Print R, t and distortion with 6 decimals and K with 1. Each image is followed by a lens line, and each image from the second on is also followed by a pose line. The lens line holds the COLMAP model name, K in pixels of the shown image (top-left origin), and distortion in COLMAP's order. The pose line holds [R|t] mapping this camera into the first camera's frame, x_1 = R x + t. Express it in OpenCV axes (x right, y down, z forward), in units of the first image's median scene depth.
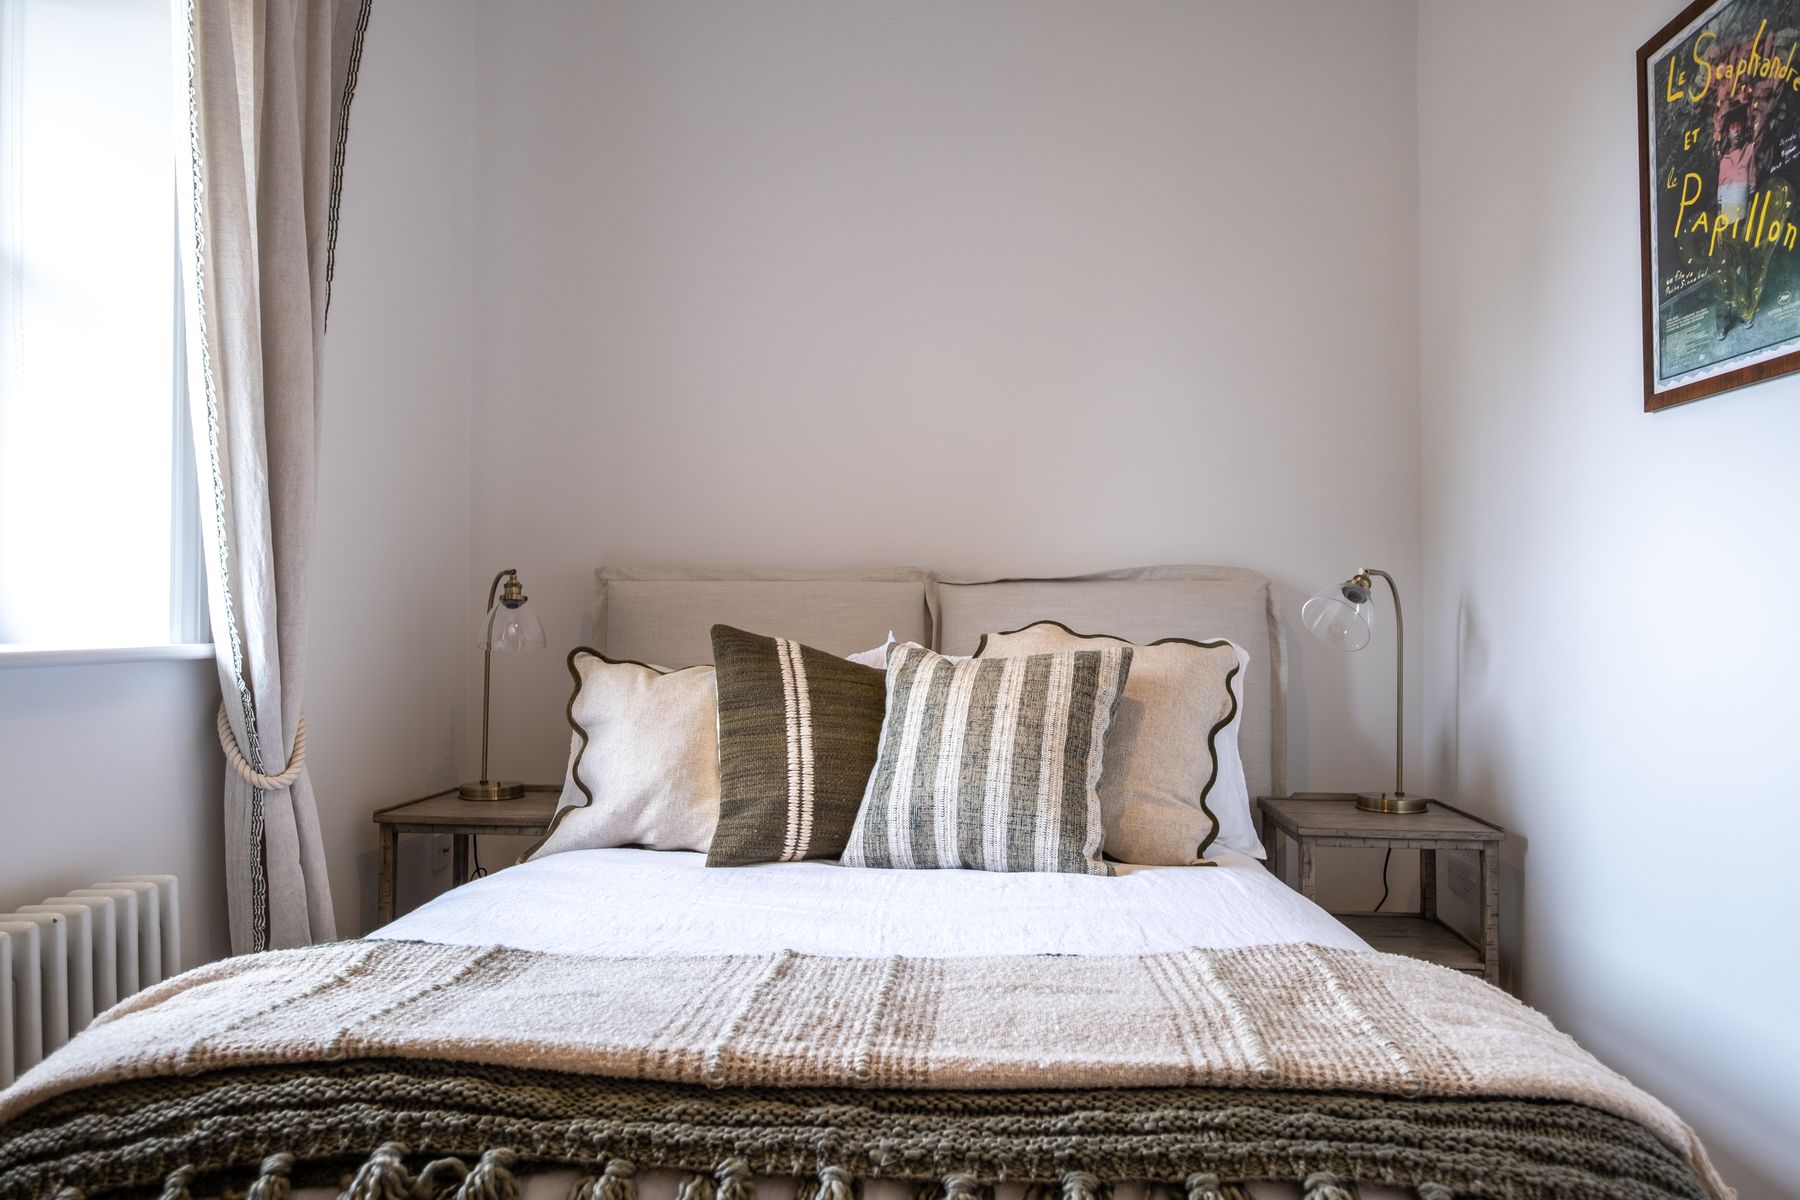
lens RADIAL K [[1196.2, 0, 901.0], [0, 1196.2, 616.9], [0, 0, 1]] dist [0.014264, 0.001654]
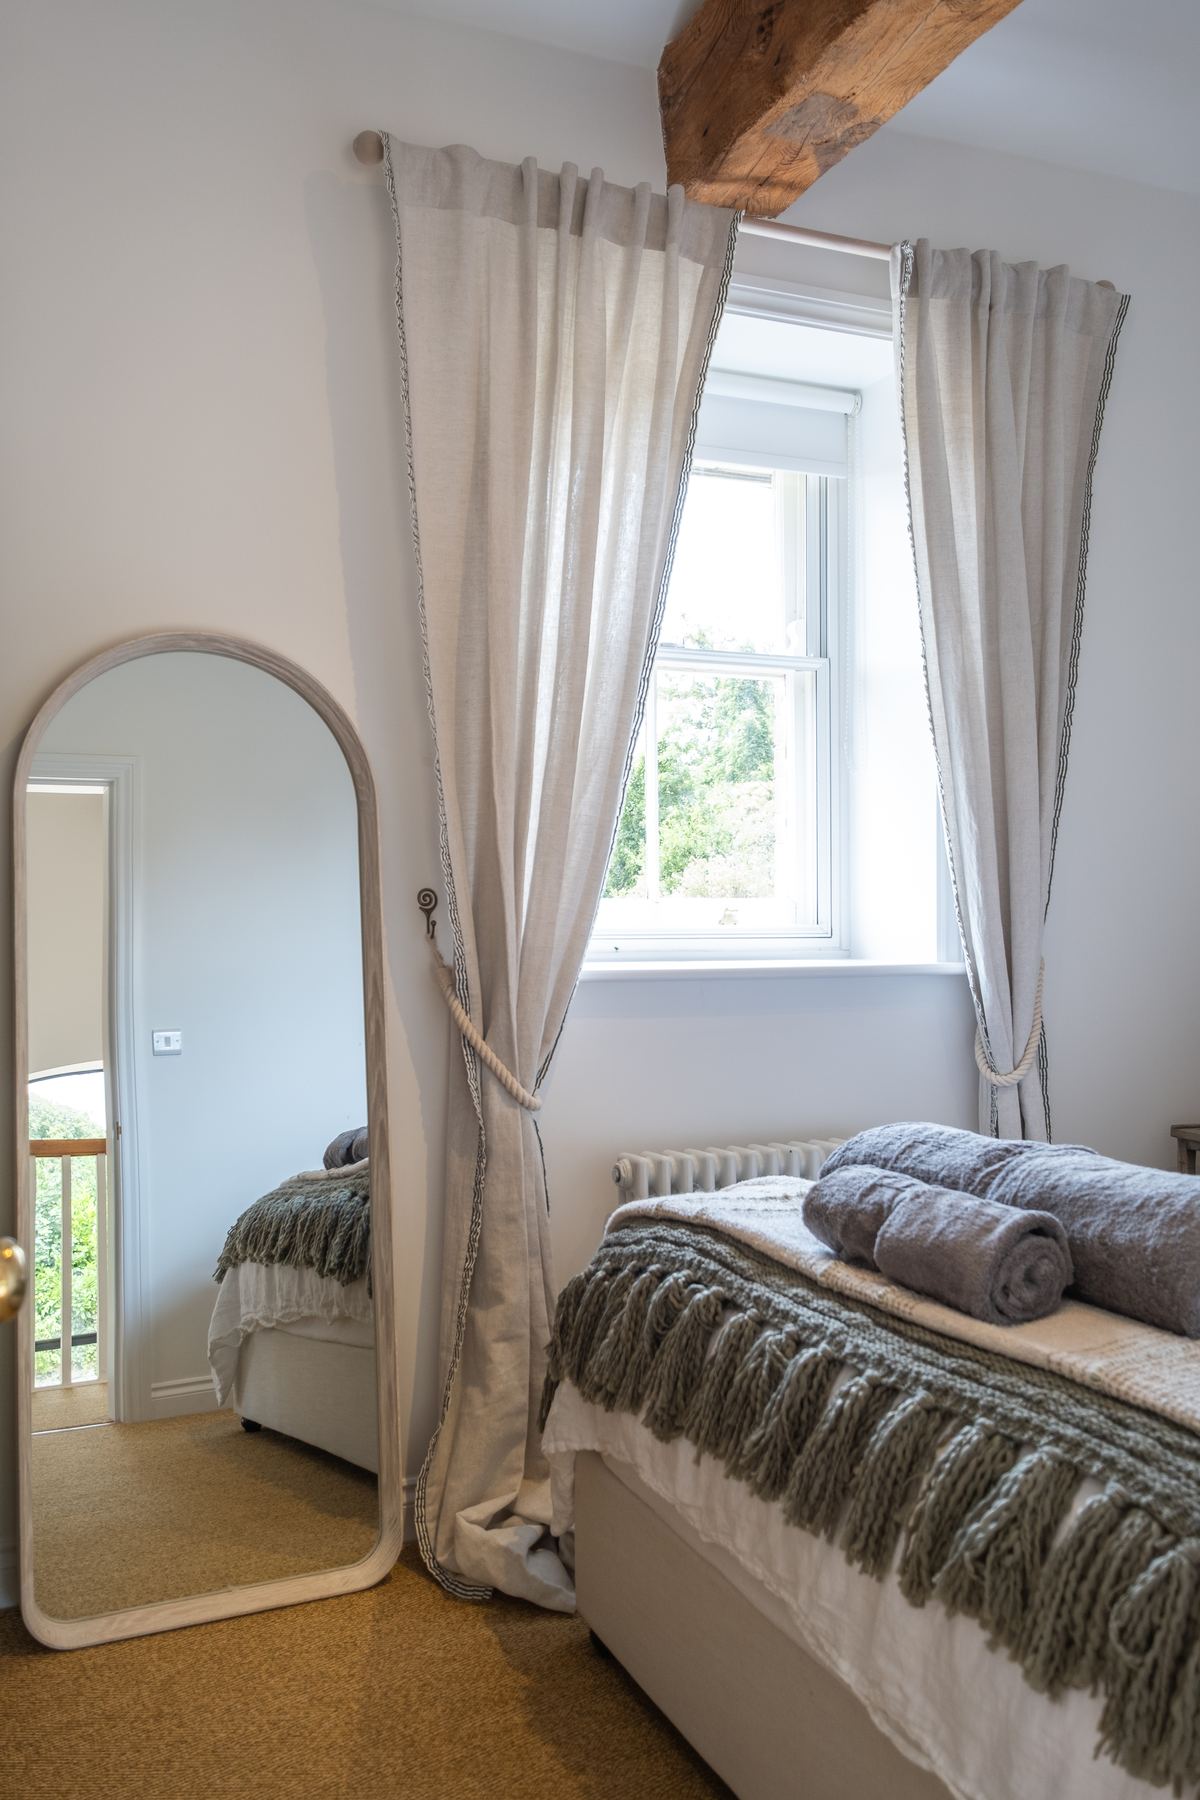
lens RADIAL K [[1514.4, 0, 600.0], [0, 1514.4, 900.0], [0, 0, 1]] dist [0.004840, 0.005287]
pose [[0.443718, -0.016463, -0.896015, 1.406536], [0.009292, 0.999862, -0.013769, -0.051546], [0.896118, -0.002216, 0.443810, -0.047271]]
